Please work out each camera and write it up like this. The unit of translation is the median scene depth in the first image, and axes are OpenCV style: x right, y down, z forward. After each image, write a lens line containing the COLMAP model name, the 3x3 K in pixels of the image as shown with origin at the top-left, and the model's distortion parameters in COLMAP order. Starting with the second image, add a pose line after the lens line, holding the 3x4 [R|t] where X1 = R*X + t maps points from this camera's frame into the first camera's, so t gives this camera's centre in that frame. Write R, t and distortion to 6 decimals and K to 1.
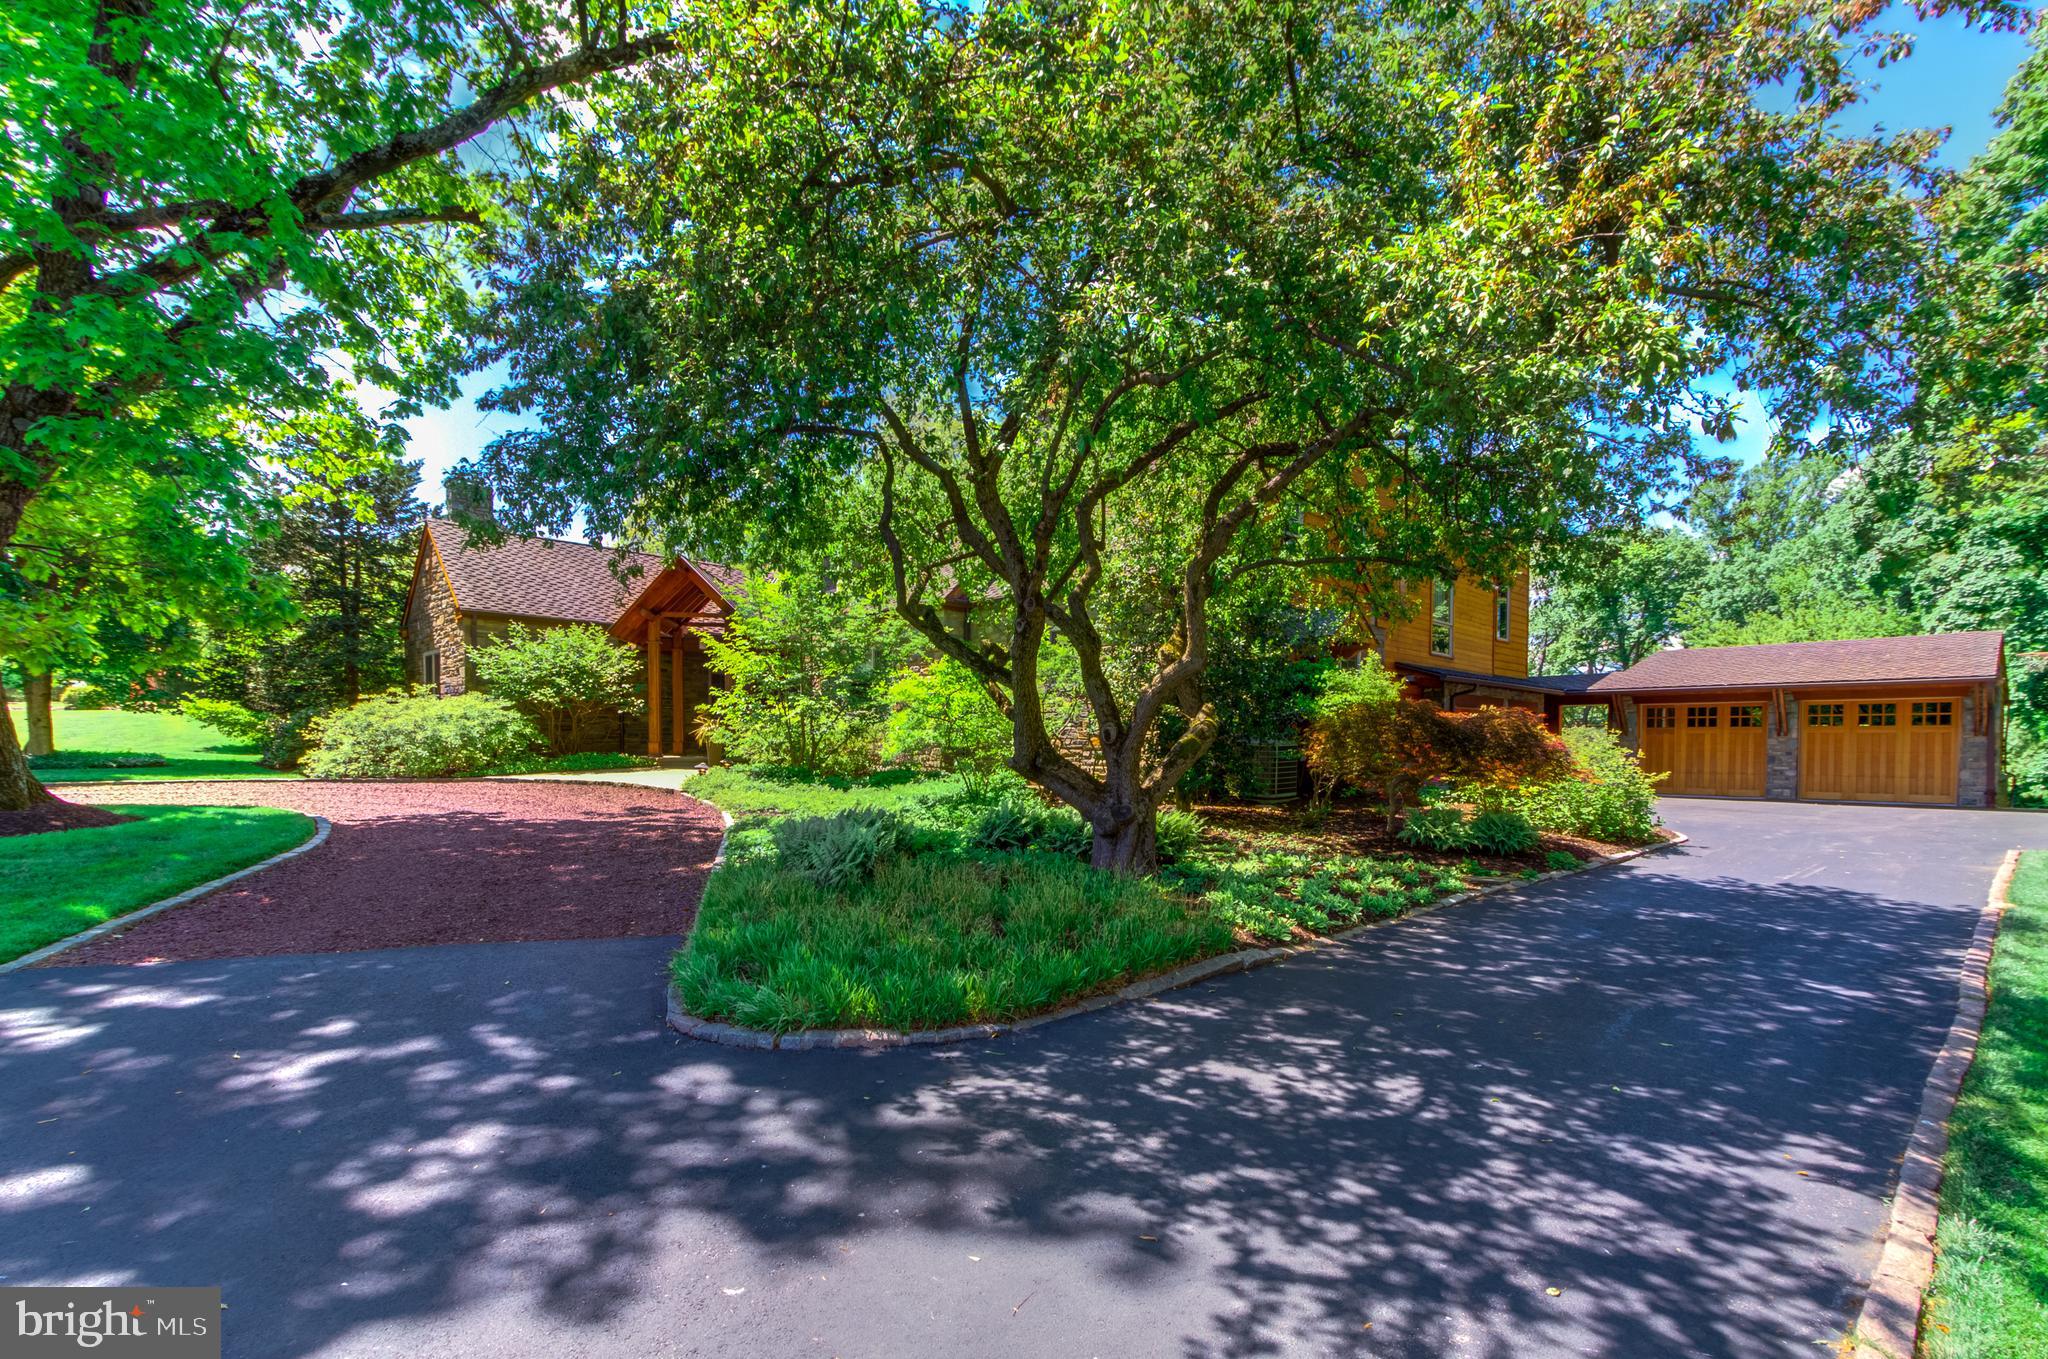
lens RADIAL K [[950.5, 0, 1014.3], [0, 950.5, 742.1], [0, 0, 1]] dist [0.004143, 0.002047]
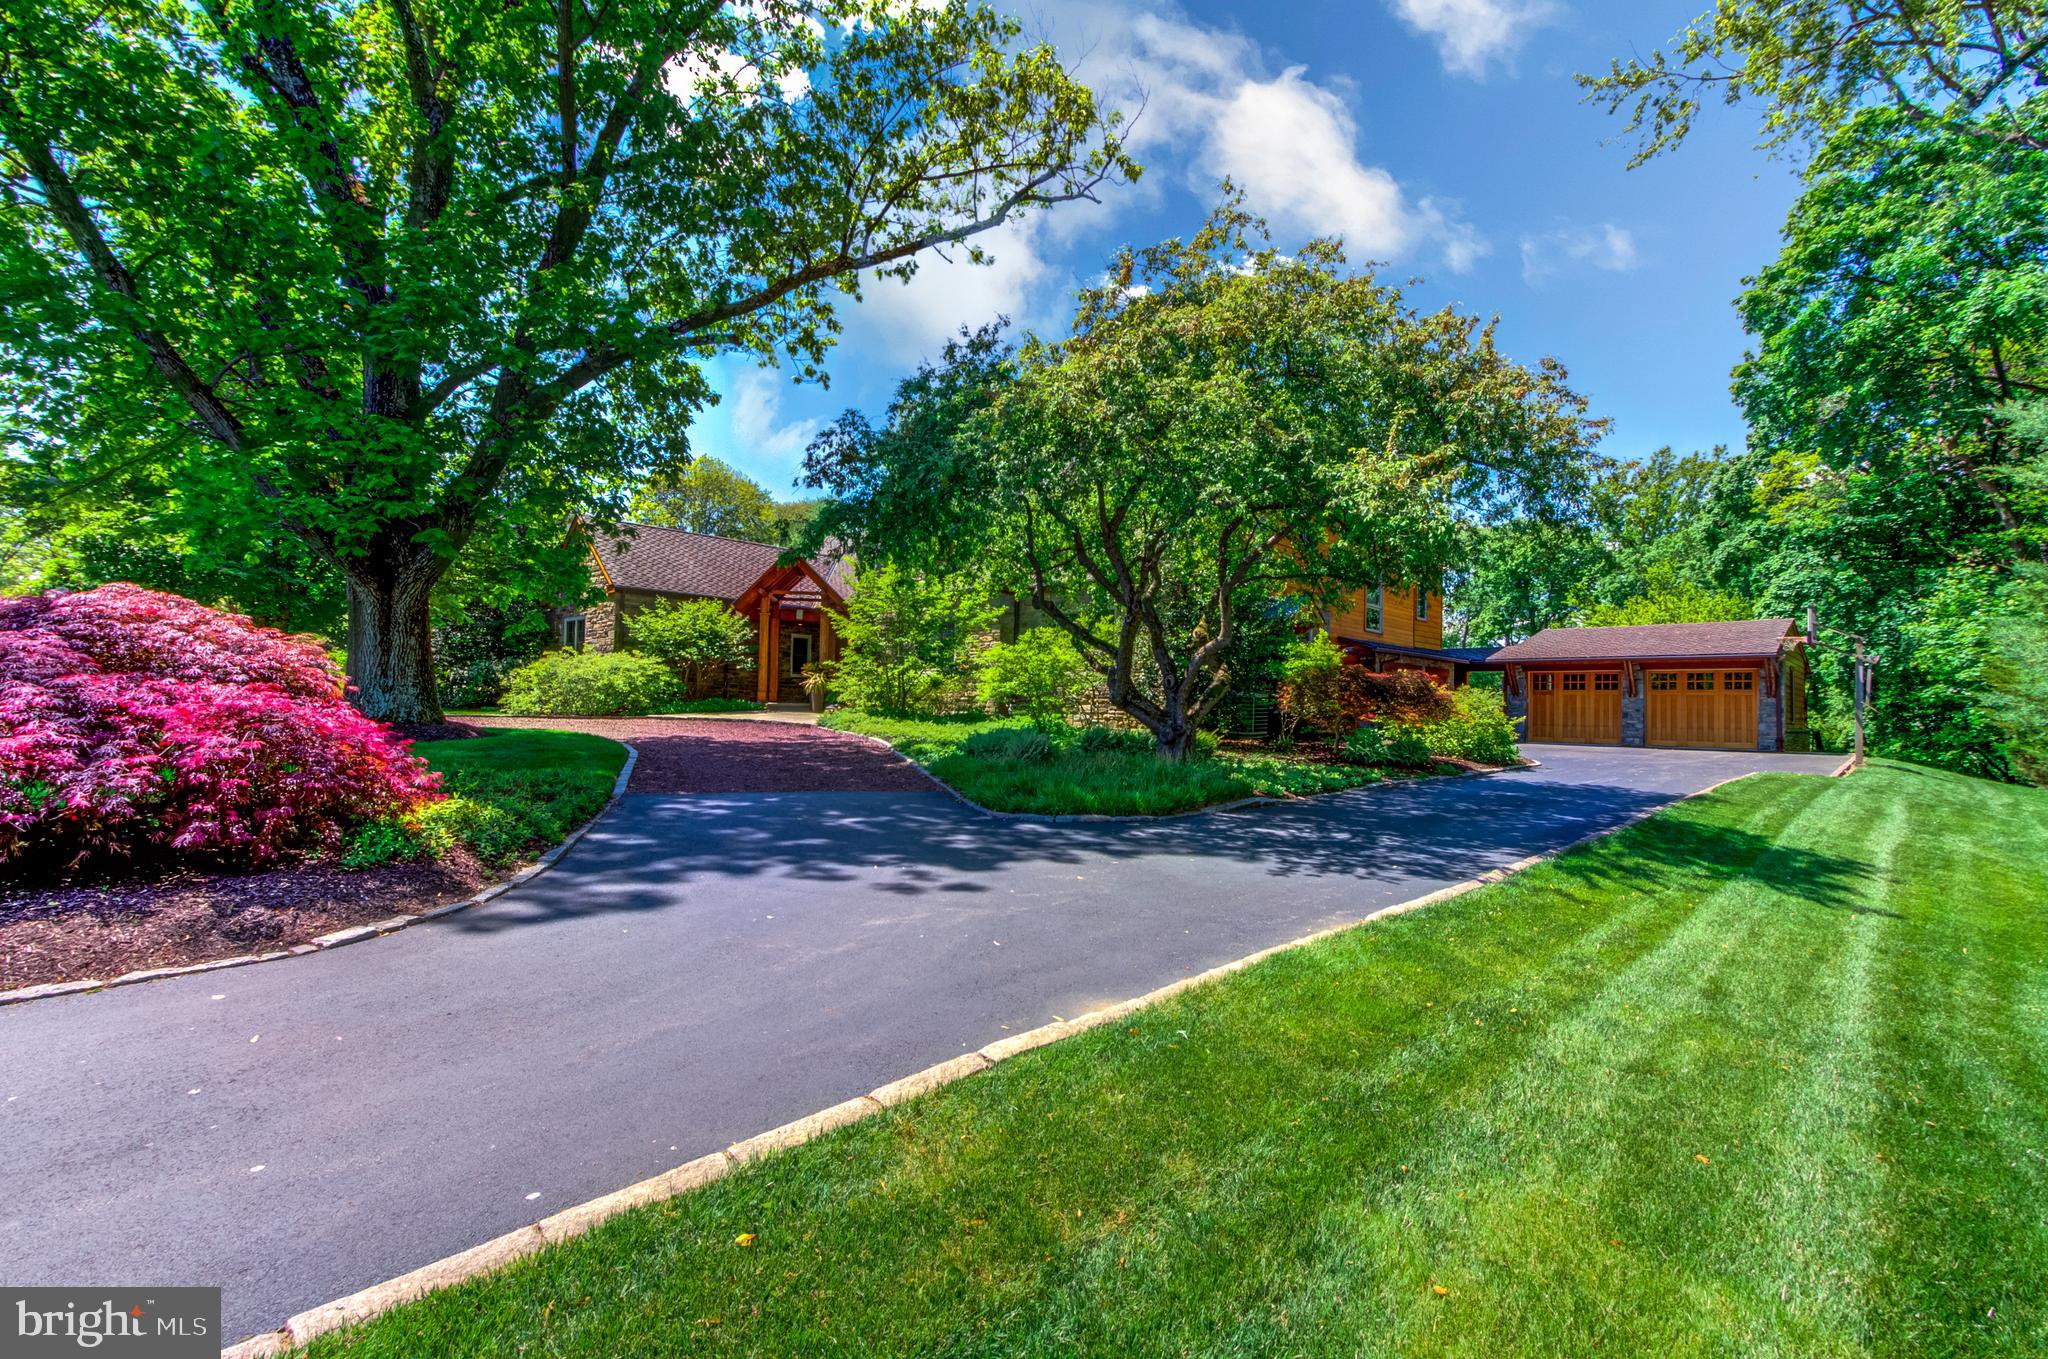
lens RADIAL K [[876.5, 0, 1007.9], [0, 876.5, 679.1], [0, 0, 1]] dist [-0.003505, -0.000320]
pose [[0.999707, 0.011822, 0.021122, -0.077734], [-0.011280, 0.999608, -0.025615, 0.010583], [-0.021417, 0.025370, 0.999449, -0.191095]]
